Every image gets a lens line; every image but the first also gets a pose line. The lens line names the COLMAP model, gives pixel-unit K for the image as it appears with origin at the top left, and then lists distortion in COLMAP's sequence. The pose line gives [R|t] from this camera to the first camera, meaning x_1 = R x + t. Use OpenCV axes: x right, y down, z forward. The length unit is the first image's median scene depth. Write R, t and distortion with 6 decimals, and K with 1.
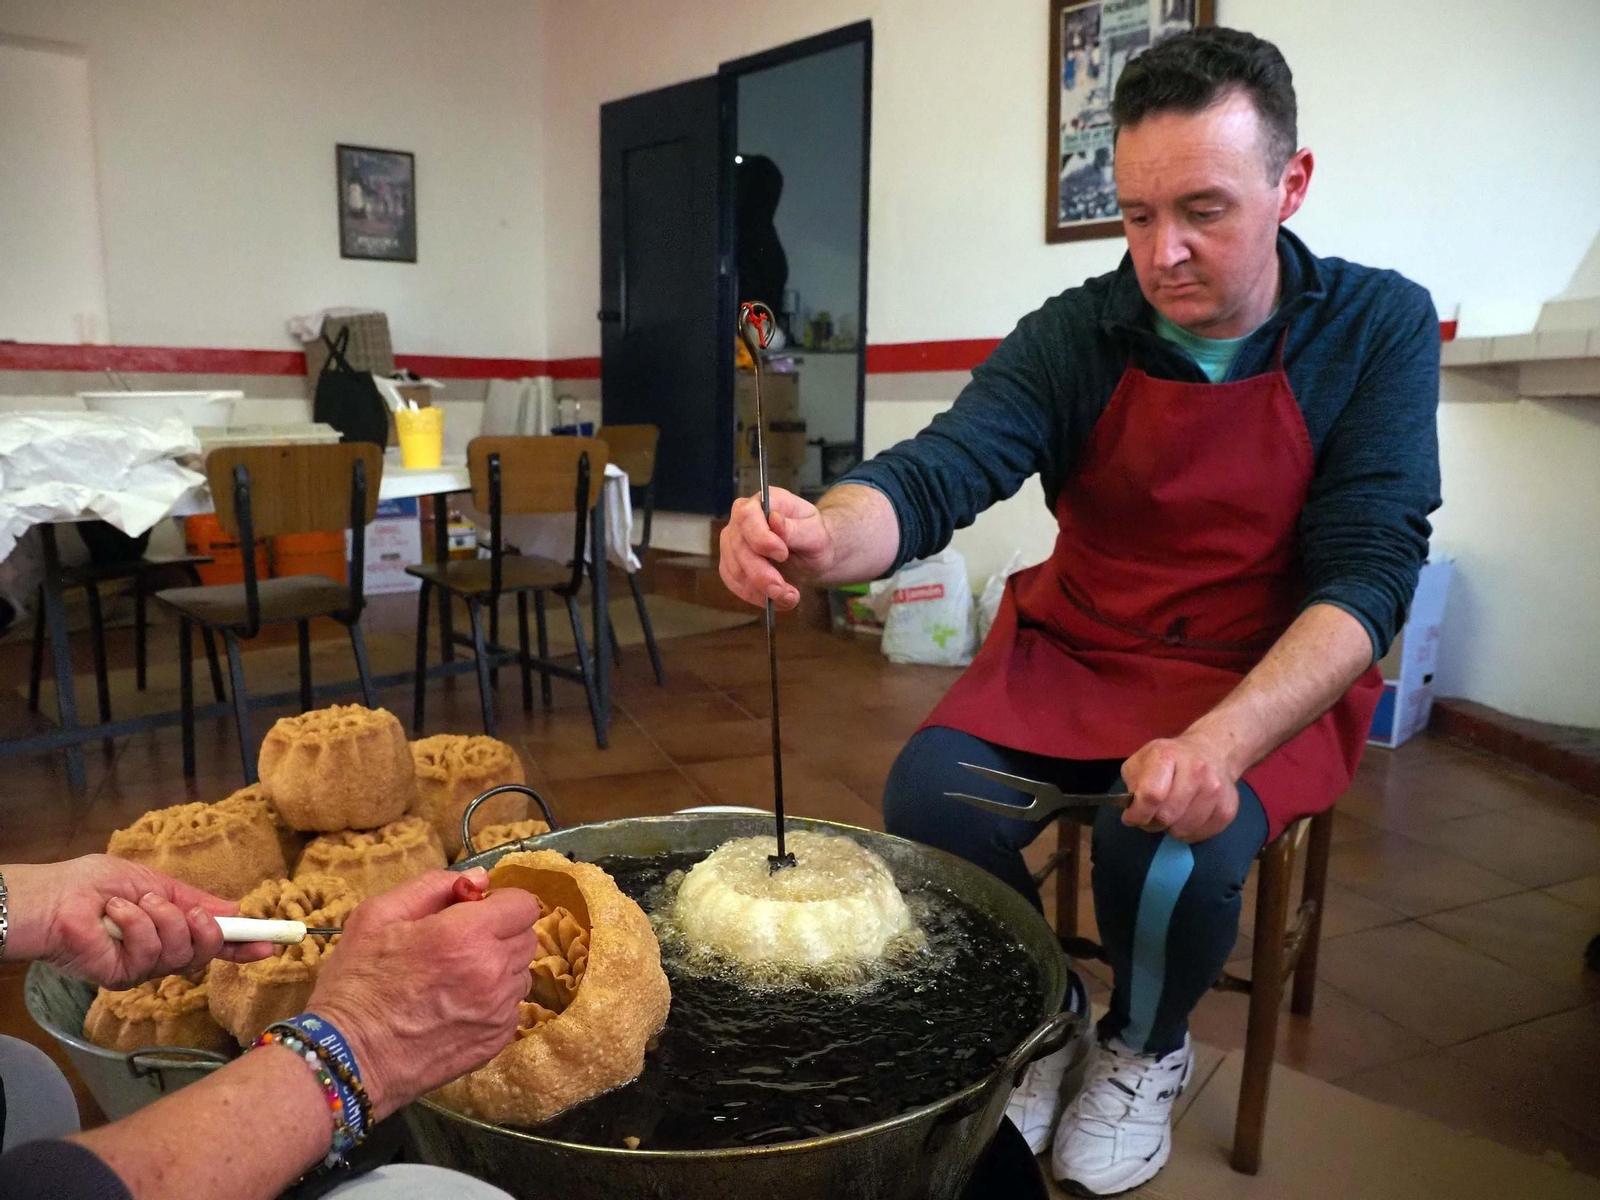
lens RADIAL K [[1186.9, 0, 800.0], [0, 1186.9, 600.0], [0, 0, 1]] dist [-0.082998, 0.069401]
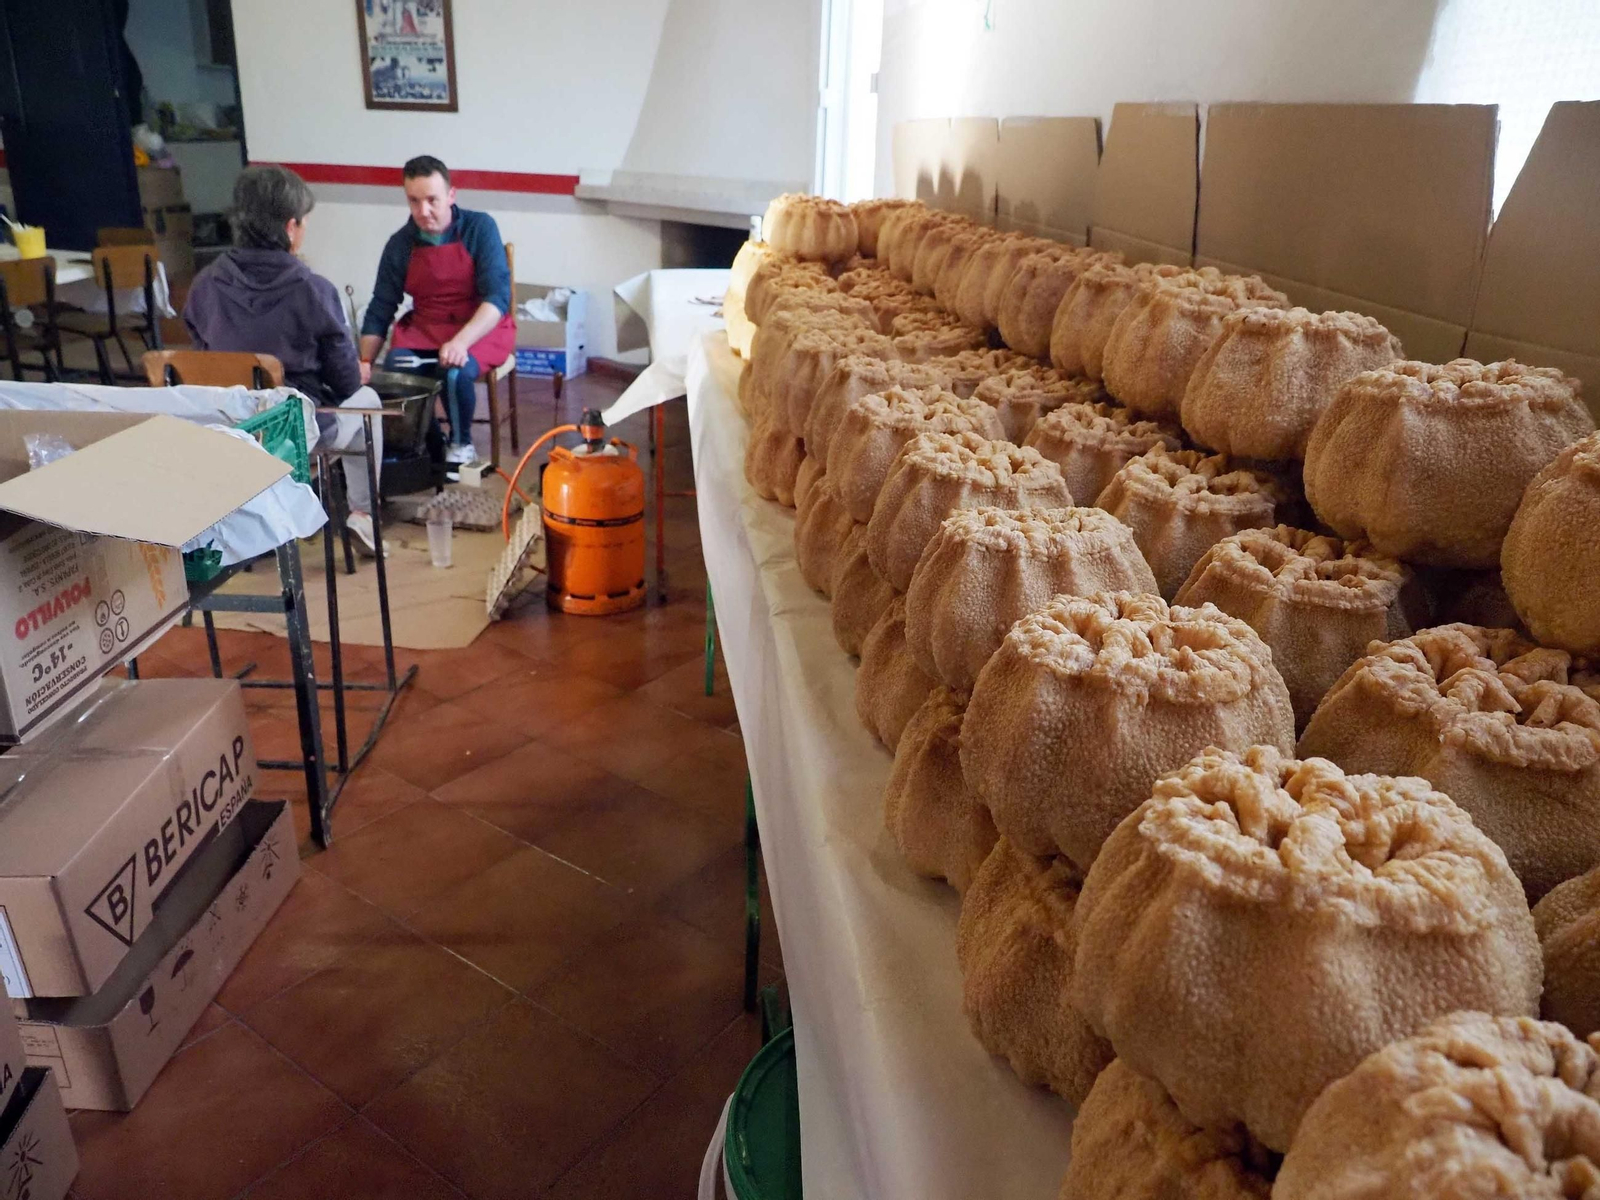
lens RADIAL K [[1148.1, 0, 800.0], [0, 1148.1, 600.0], [0, 0, 1]] dist [-0.032833, -0.000629]
pose [[0.831158, -0.178135, 0.526730, -0.378127], [0.048433, 0.966887, 0.250566, 0.007094], [-0.553923, -0.182748, 0.812263, -1.184806]]
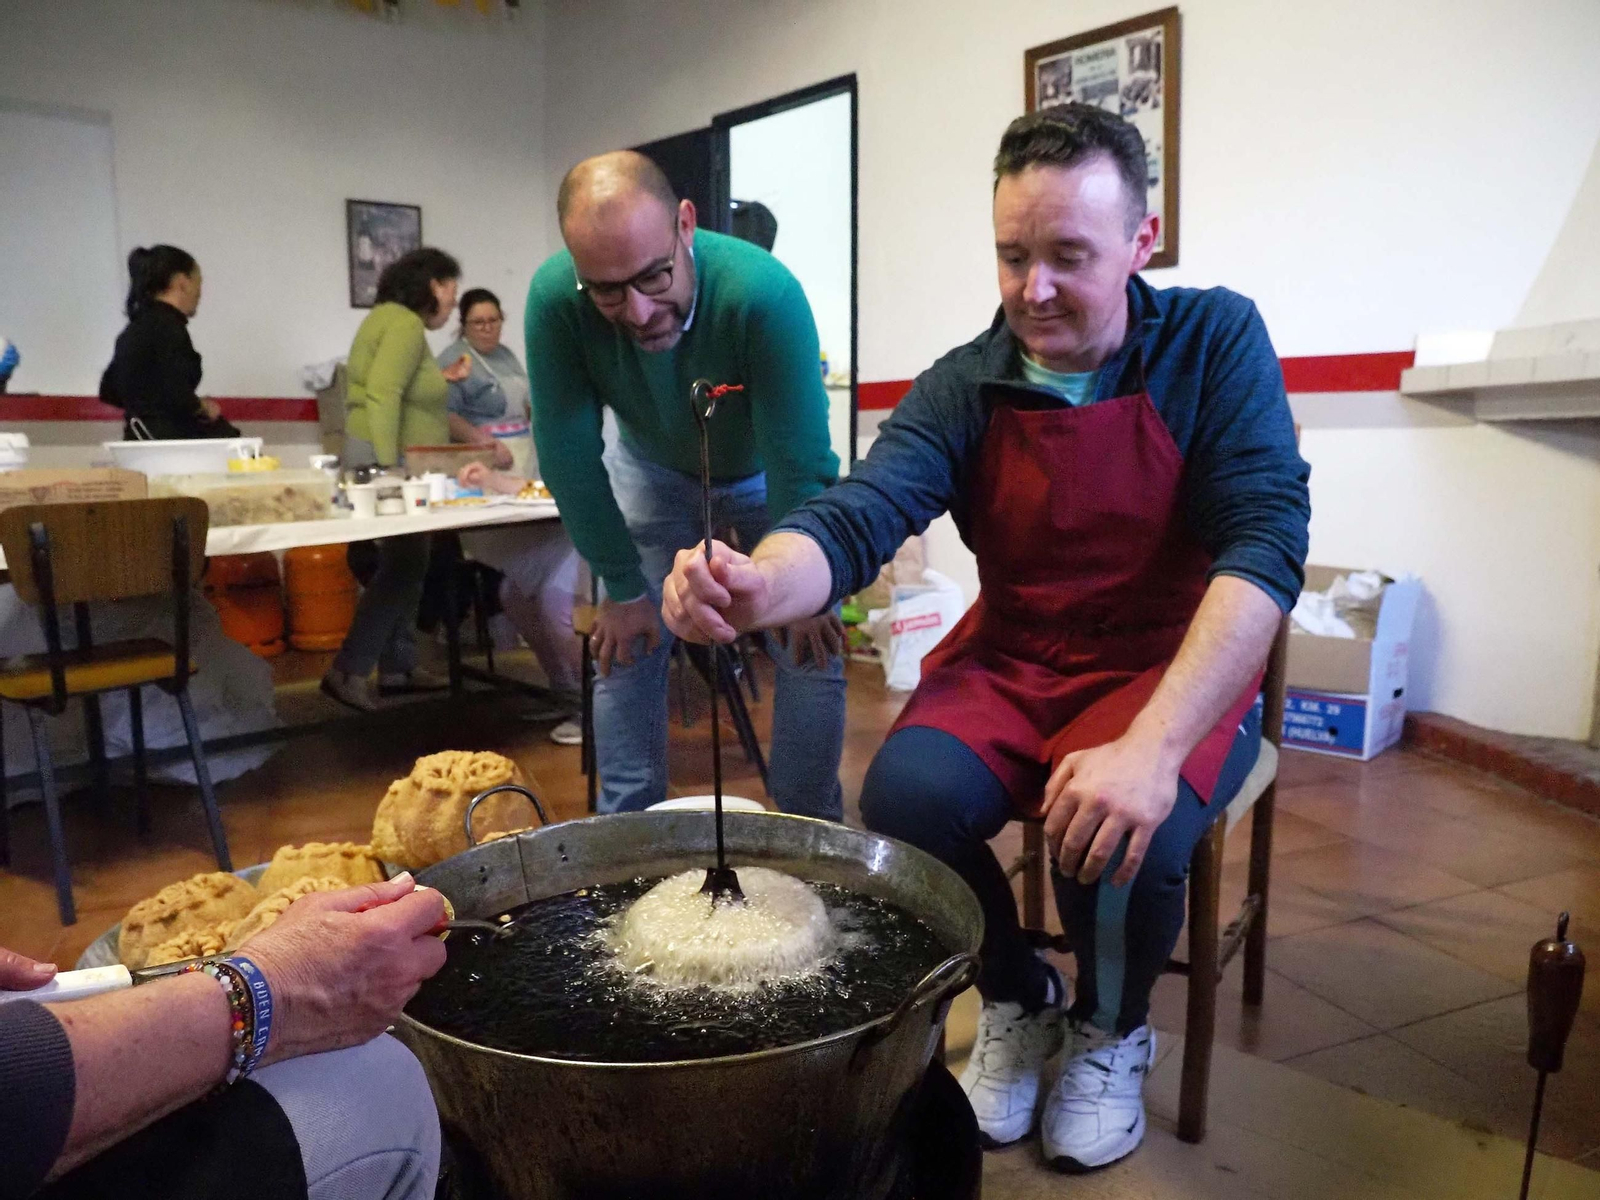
lens RADIAL K [[1148.1, 0, 800.0], [0, 1148.1, 600.0], [0, 0, 1]] dist [-0.032833, -0.000629]
pose [[0.999902, -0.013962, -0.001163, 0.008597], [0.013926, 0.999551, -0.026514, 0.004321], [0.001533, 0.026496, 0.999648, -0.019356]]
